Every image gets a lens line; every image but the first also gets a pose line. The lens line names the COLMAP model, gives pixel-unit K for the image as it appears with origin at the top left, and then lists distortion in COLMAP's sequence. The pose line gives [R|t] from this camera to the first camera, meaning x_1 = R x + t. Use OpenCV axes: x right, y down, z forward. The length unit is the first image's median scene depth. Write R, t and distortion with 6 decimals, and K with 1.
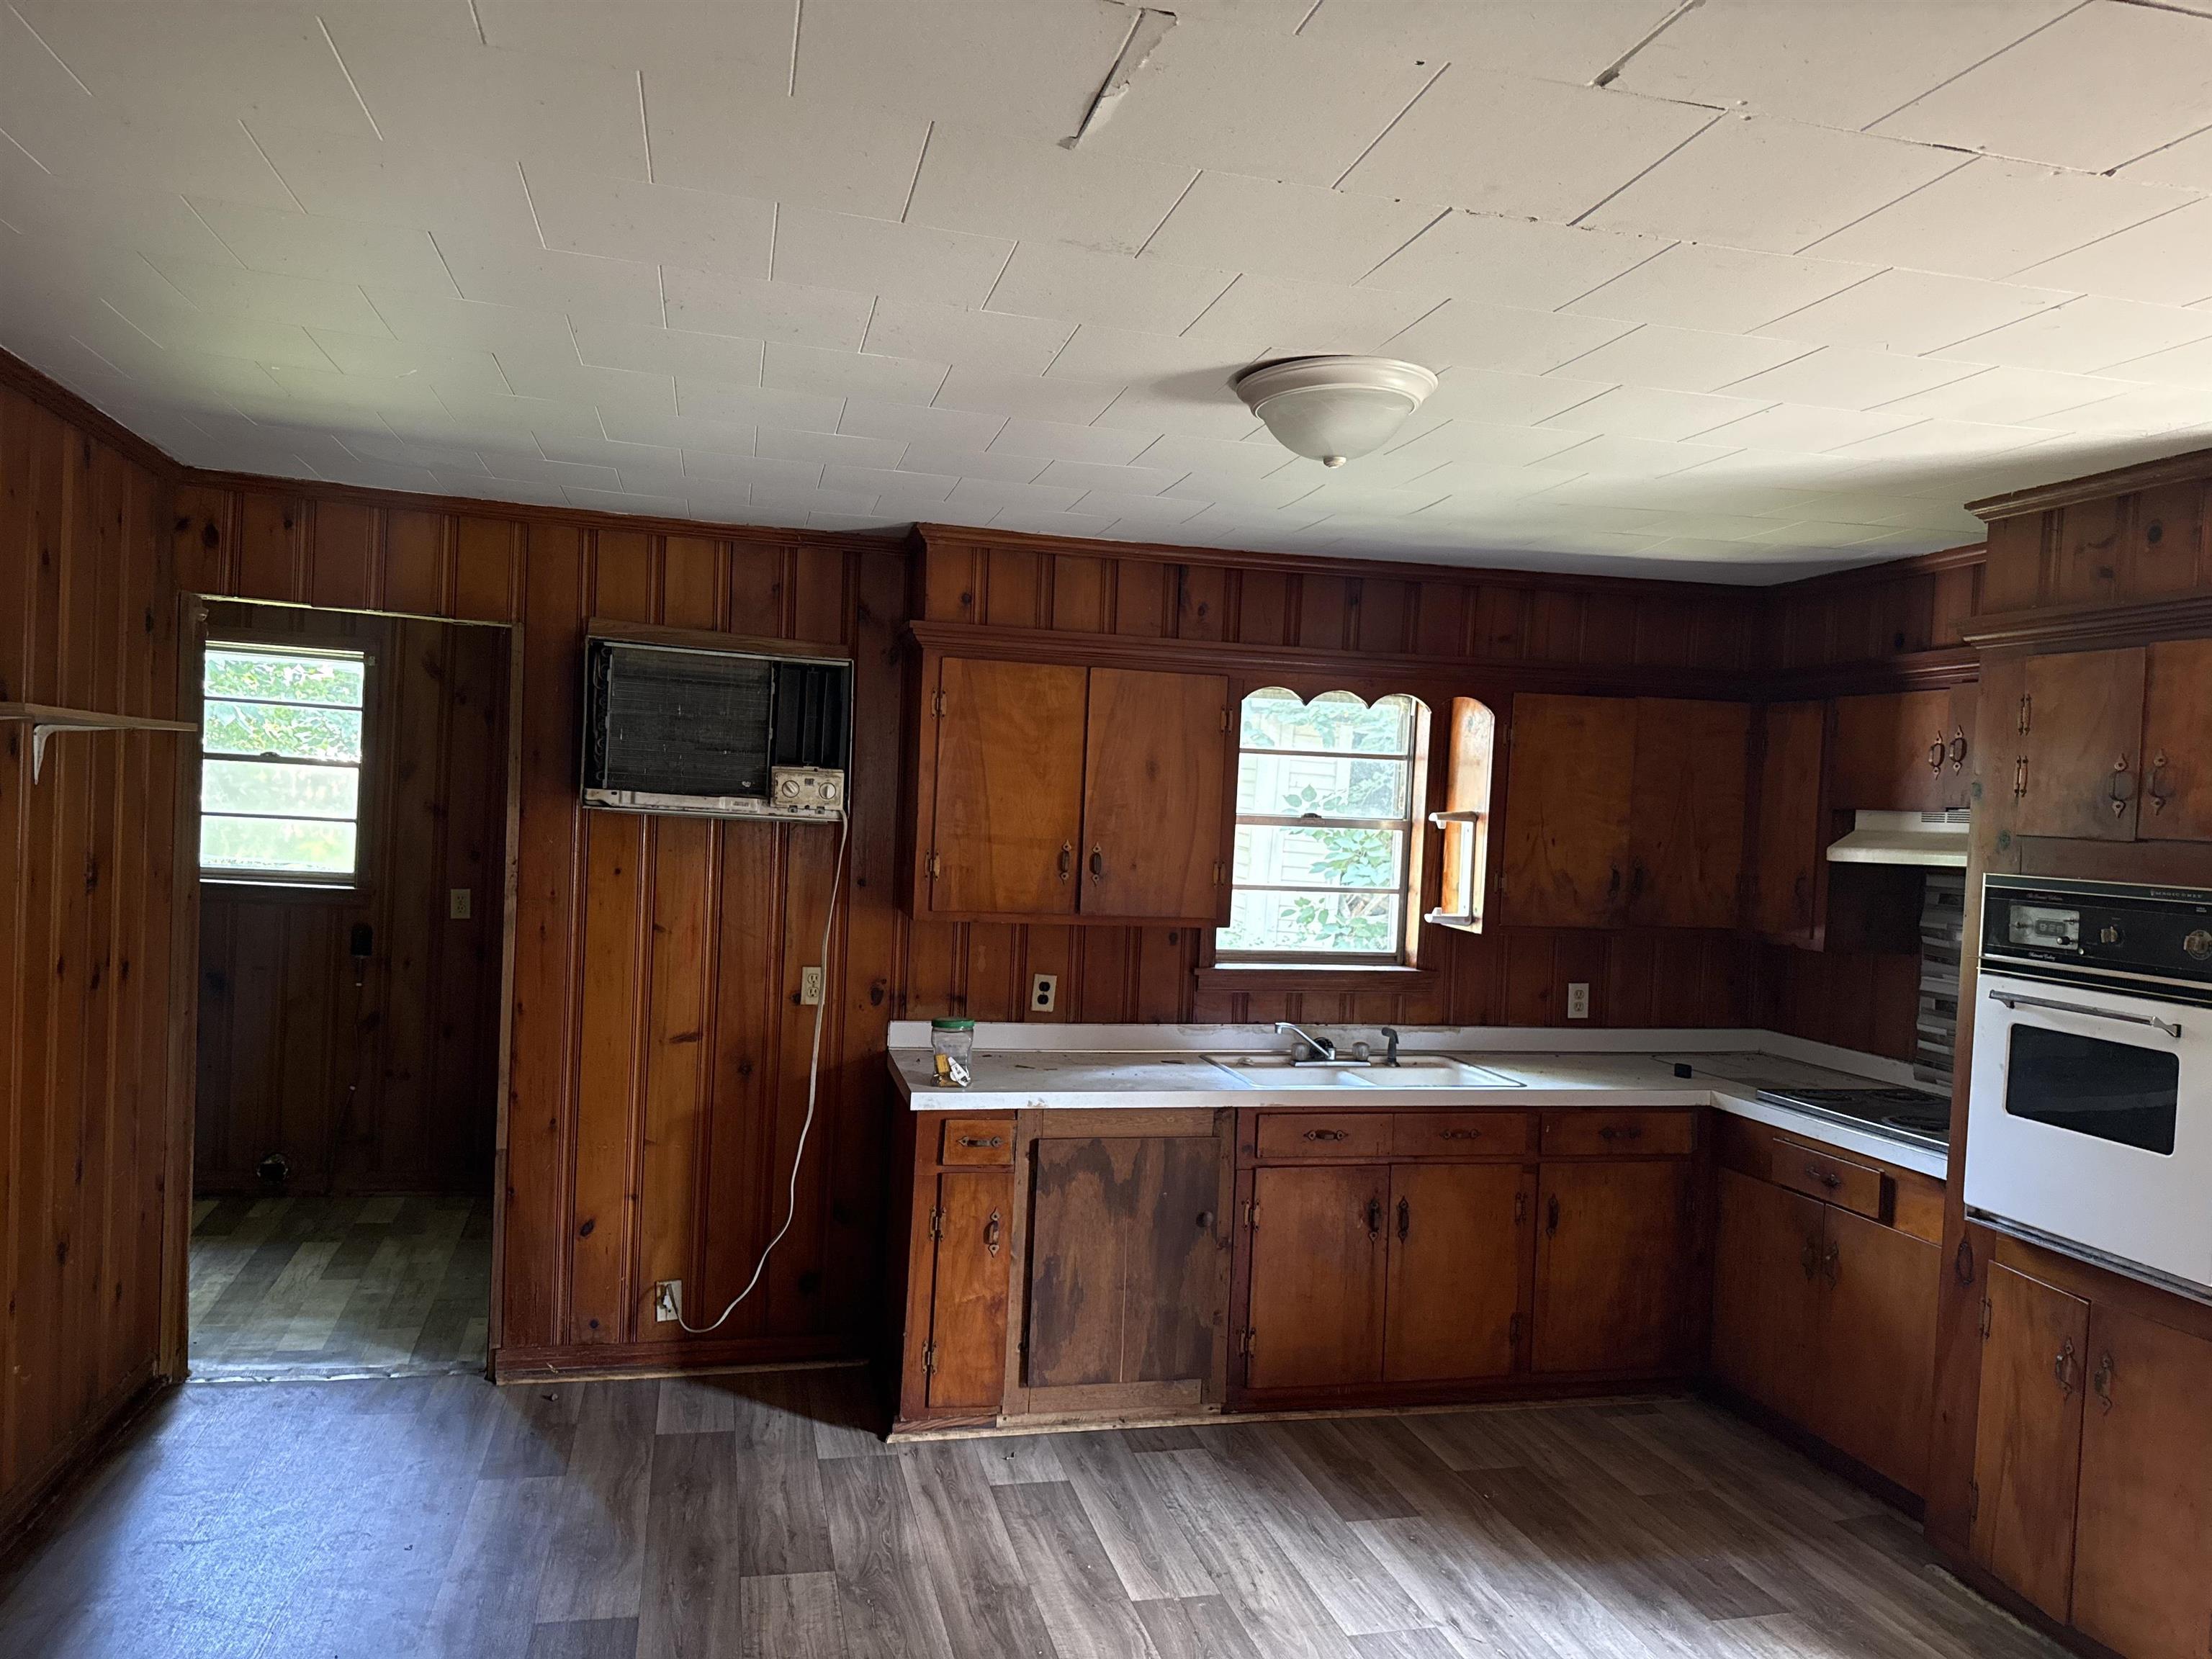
lens RADIAL K [[1546.8, 0, 1106.0], [0, 1546.8, 829.5], [0, 0, 1]] dist [0.141365, -0.179392]
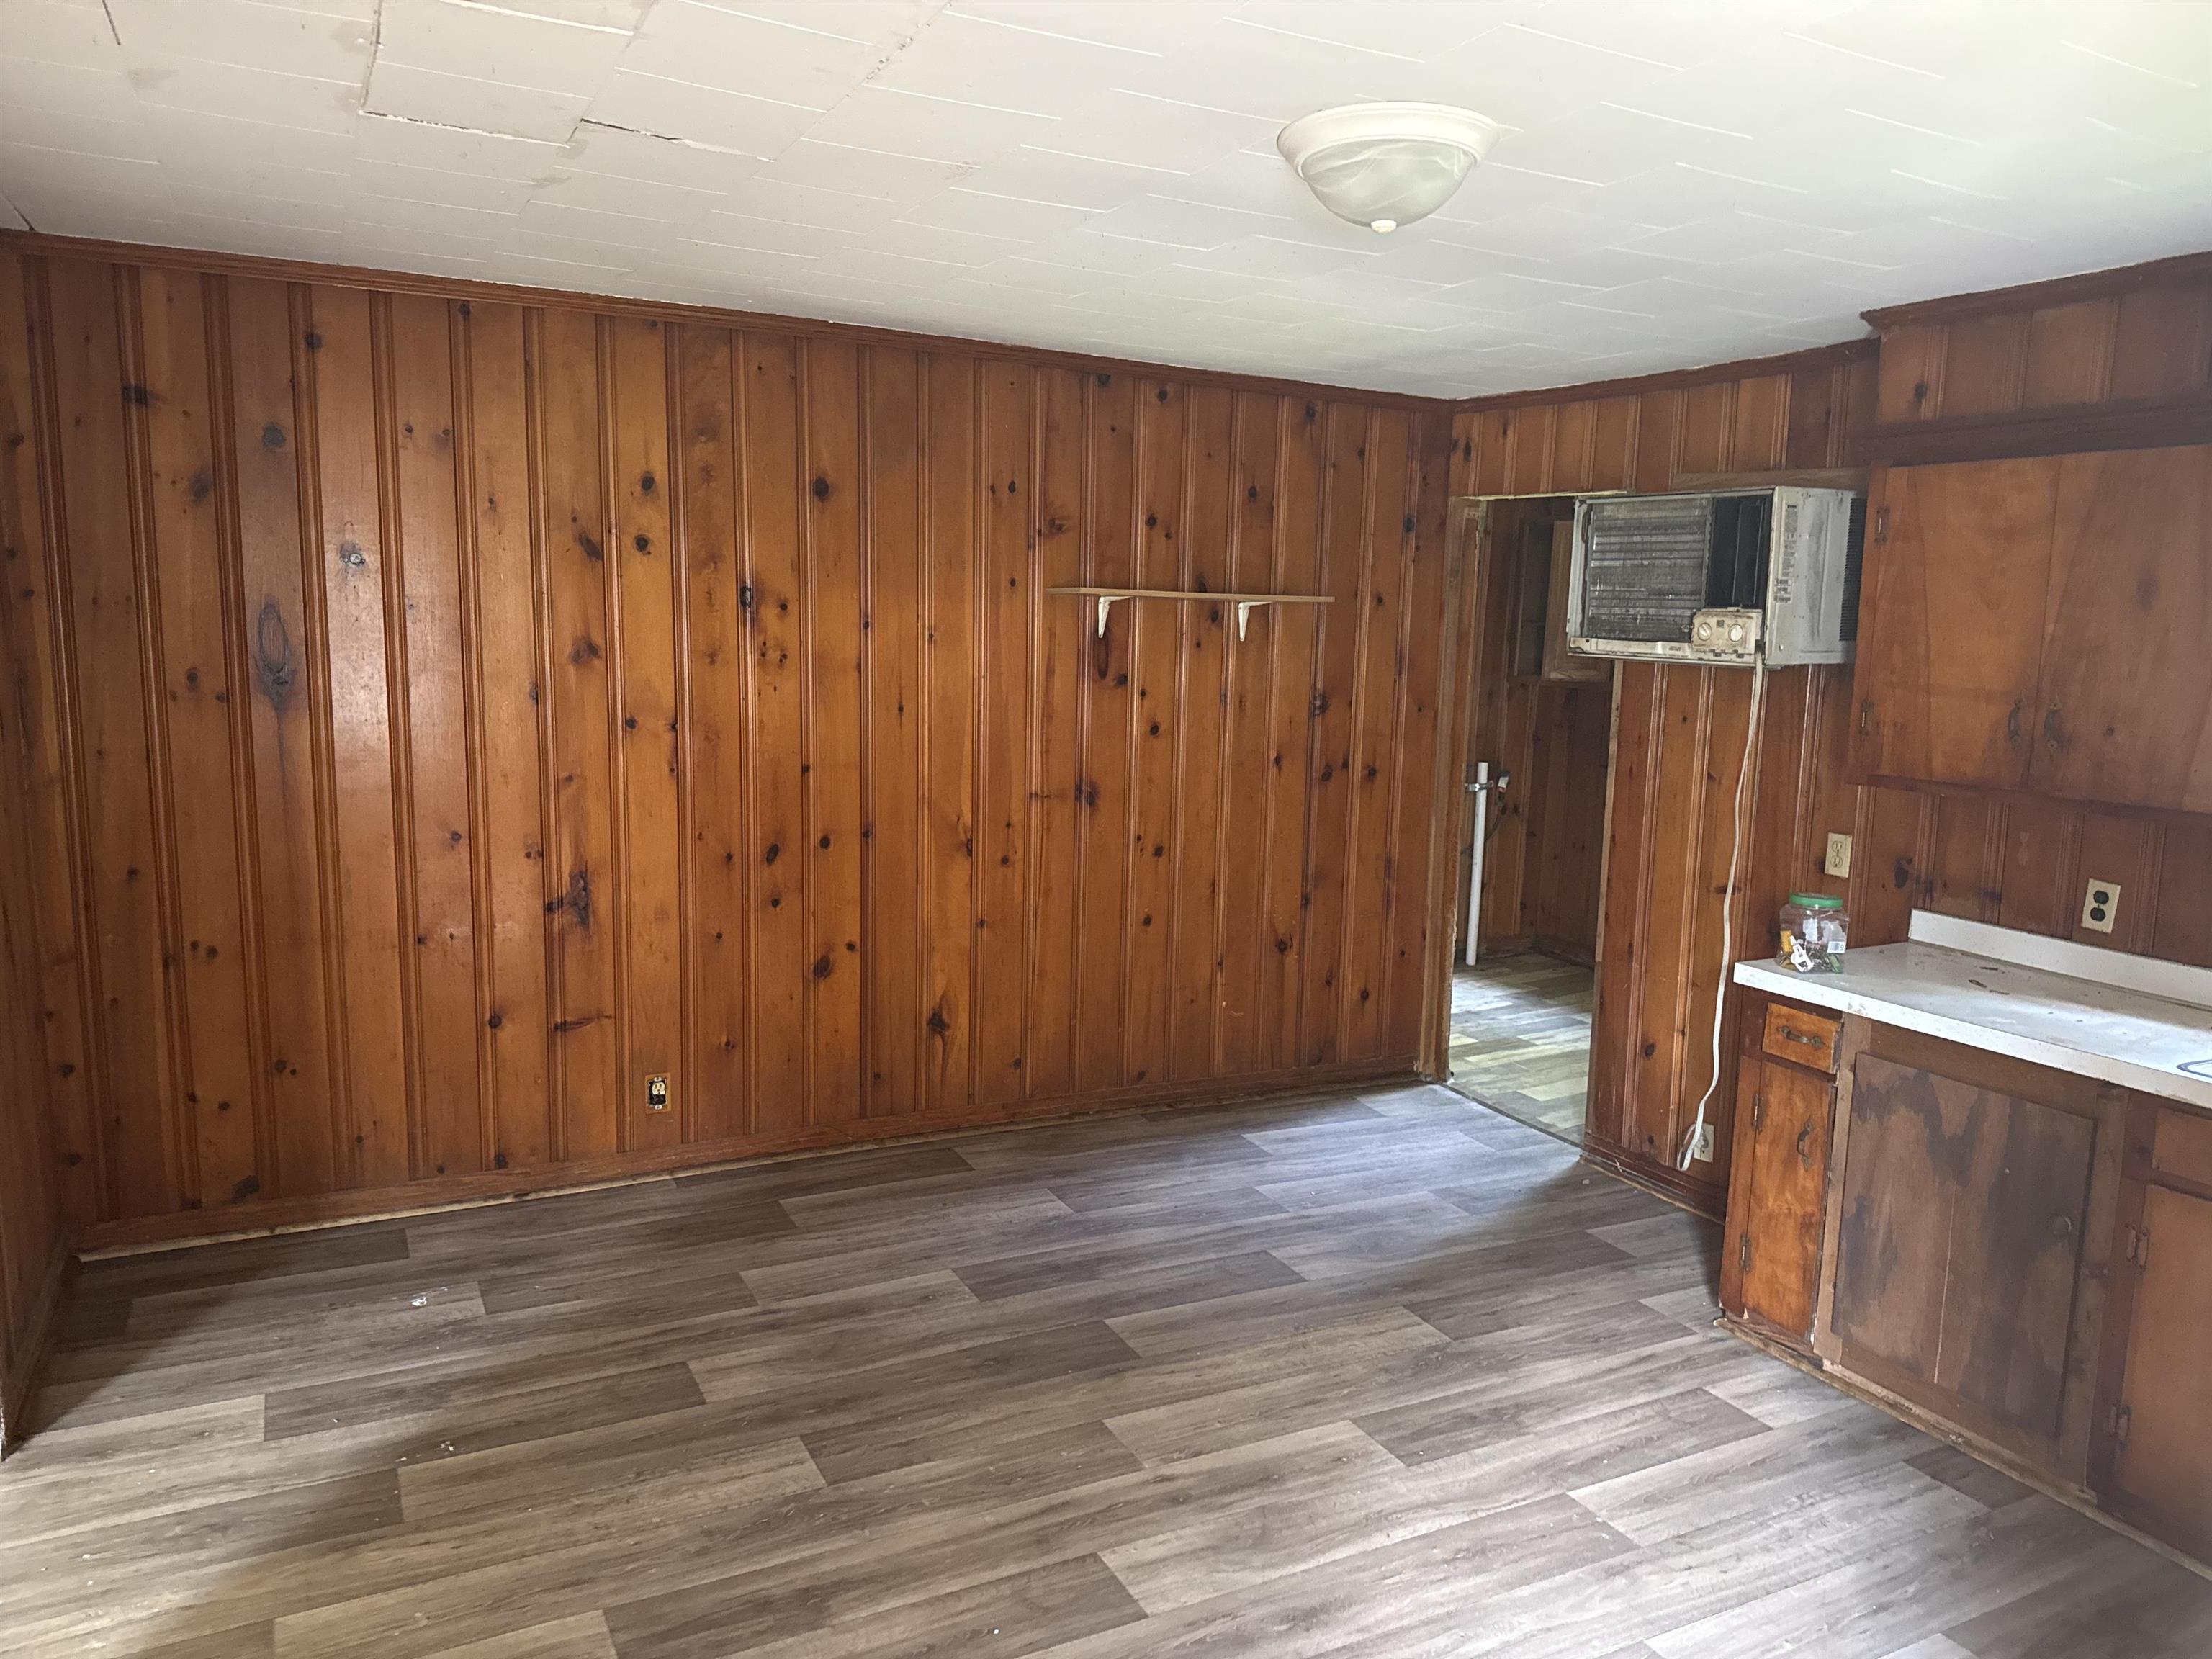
lens RADIAL K [[1552.5, 0, 1106.0], [0, 1552.5, 829.5], [0, 0, 1]] dist [0.003960, 0.002458]
pose [[0.238392, 0.094875, -0.966524, 0.637228], [-0.036136, 0.995394, 0.088796, 0.023207], [0.970496, 0.013758, 0.240723, 0.410055]]
